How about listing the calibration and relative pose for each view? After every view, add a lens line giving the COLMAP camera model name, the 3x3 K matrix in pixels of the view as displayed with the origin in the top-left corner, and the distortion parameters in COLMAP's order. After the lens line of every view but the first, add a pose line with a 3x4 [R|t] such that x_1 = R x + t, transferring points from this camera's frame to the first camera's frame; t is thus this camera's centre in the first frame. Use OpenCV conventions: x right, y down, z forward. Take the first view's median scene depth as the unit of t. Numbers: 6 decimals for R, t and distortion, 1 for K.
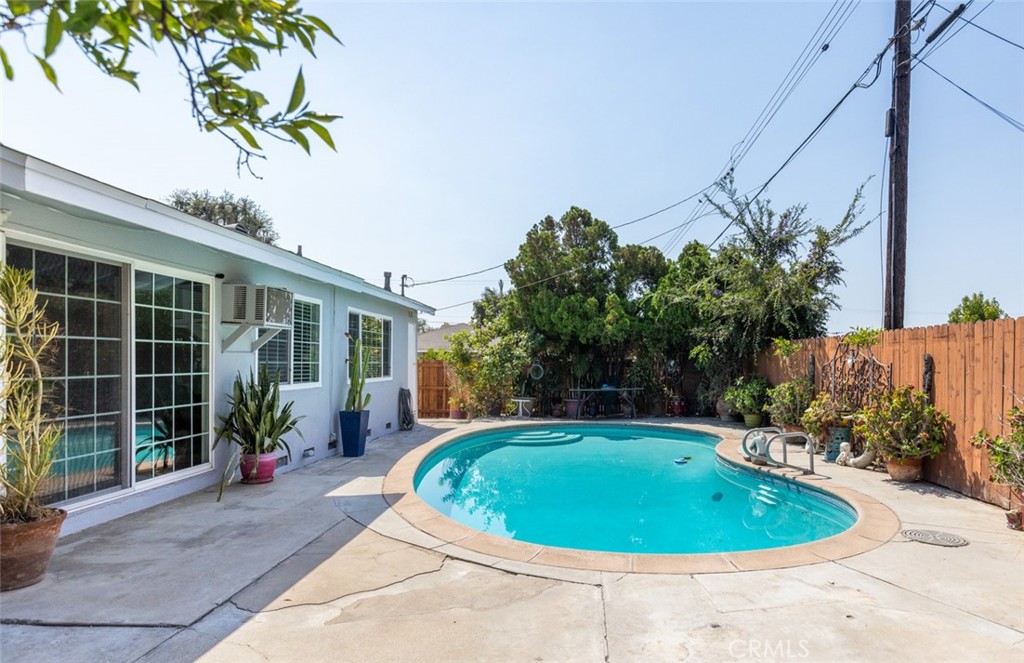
lens RADIAL K [[612.6, 0, 512.1], [0, 612.6, 355.7], [0, 0, 1]] dist [0.004018, 0.001652]
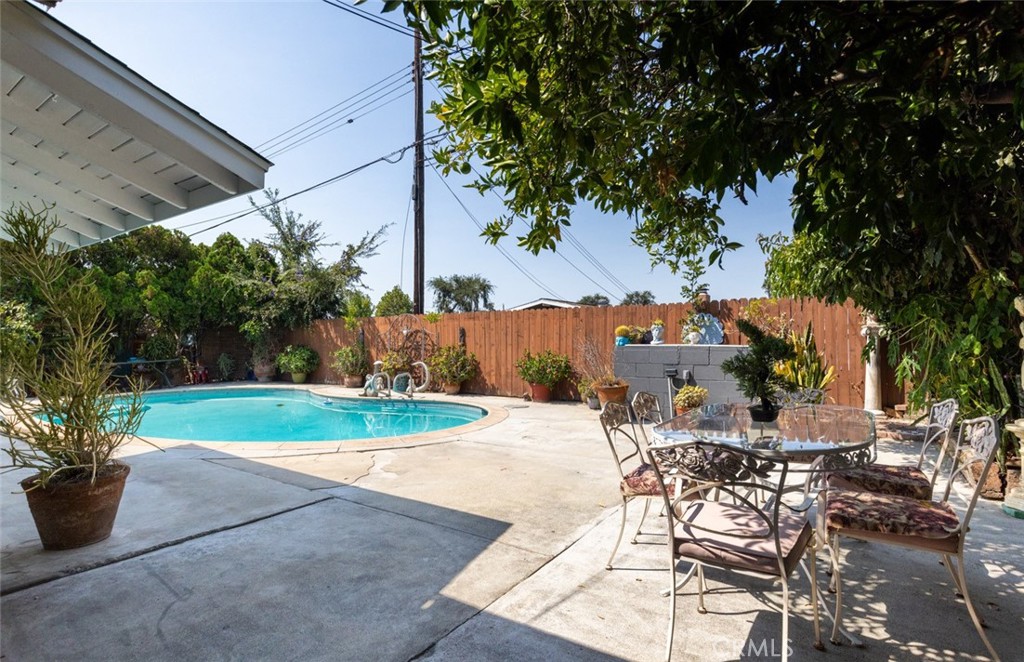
lens RADIAL K [[528.6, 0, 512.0], [0, 528.6, 331.0], [0, 0, 1]] dist [-0.000337, -0.000085]
pose [[0.544674, 0.003409, 0.838641, -0.418557], [0.000517, 0.999990, -0.004400, 0.011680], [-0.838647, 0.002831, 0.544667, -0.023321]]
